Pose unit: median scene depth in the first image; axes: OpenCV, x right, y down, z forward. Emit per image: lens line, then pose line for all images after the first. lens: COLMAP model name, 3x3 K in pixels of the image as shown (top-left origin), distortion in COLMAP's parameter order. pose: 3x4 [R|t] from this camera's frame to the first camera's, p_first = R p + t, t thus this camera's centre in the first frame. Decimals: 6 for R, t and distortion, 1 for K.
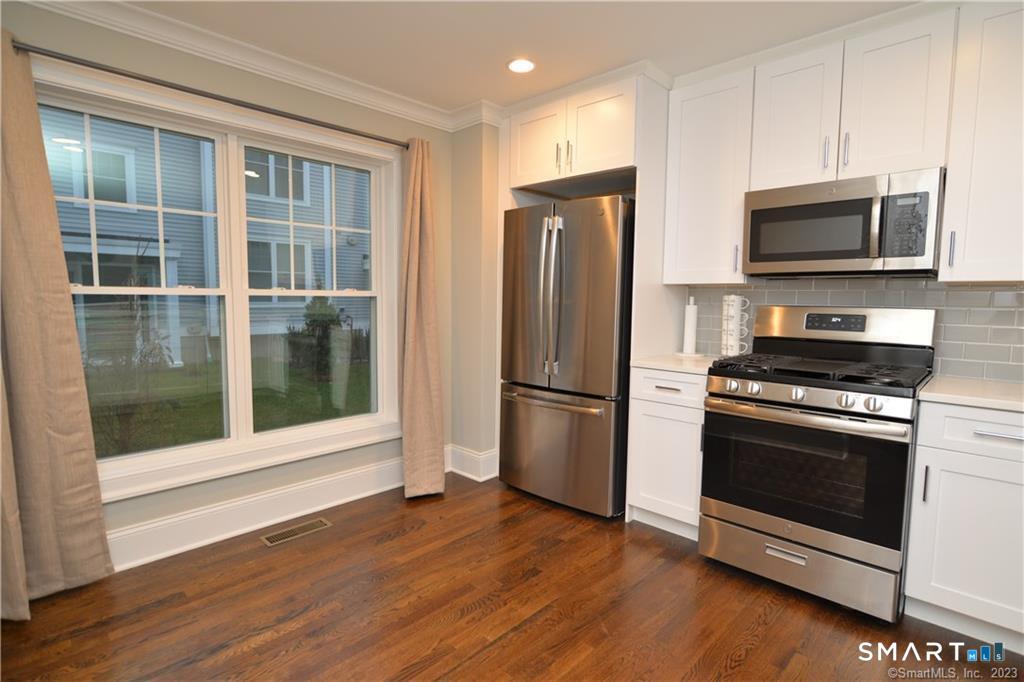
lens RADIAL K [[511.6, 0, 519.1], [0, 511.6, 339.6], [0, 0, 1]] dist [-0.010387, 0.001159]
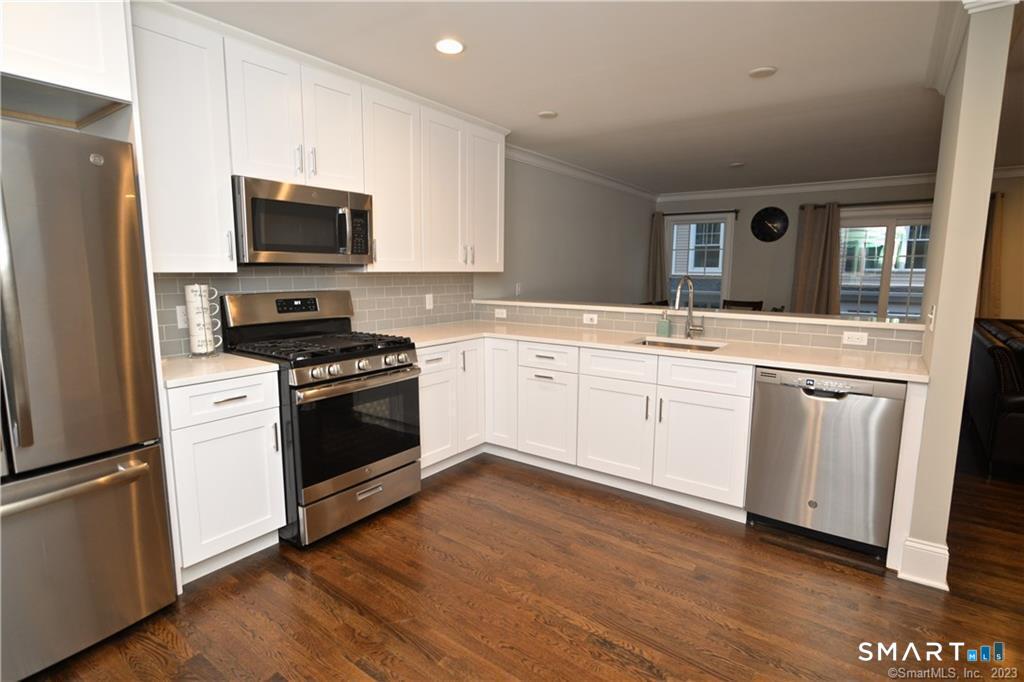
lens RADIAL K [[511.6, 0, 501.1], [0, 511.6, 341.7], [0, 0, 1]] dist [-0.010387, 0.001159]
pose [[-0.124020, -0.151314, 0.980675, -0.563226], [0.075732, 0.983979, 0.161401, -0.098786], [-0.989386, 0.094286, -0.110573, 0.626255]]
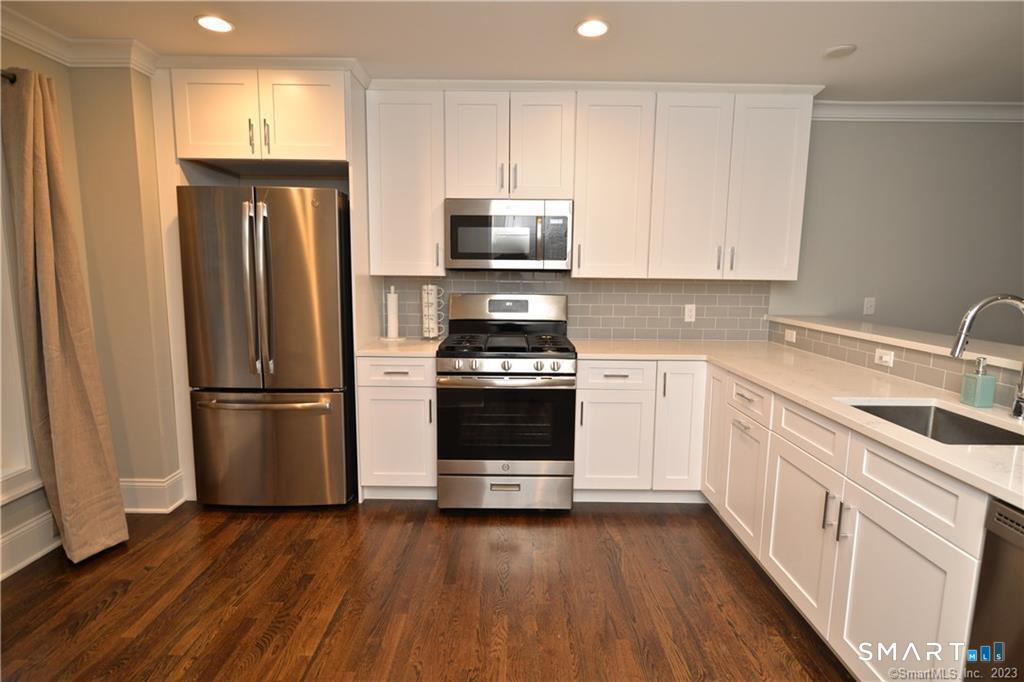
lens RADIAL K [[511.6, 0, 510.7], [0, 511.6, 341.9], [0, 0, 1]] dist [-0.010387, 0.001159]
pose [[0.725952, -0.095538, 0.681078, -0.267843], [0.053810, 0.995159, 0.082240, -0.047485], [-0.685637, -0.023053, 0.727578, 0.027830]]
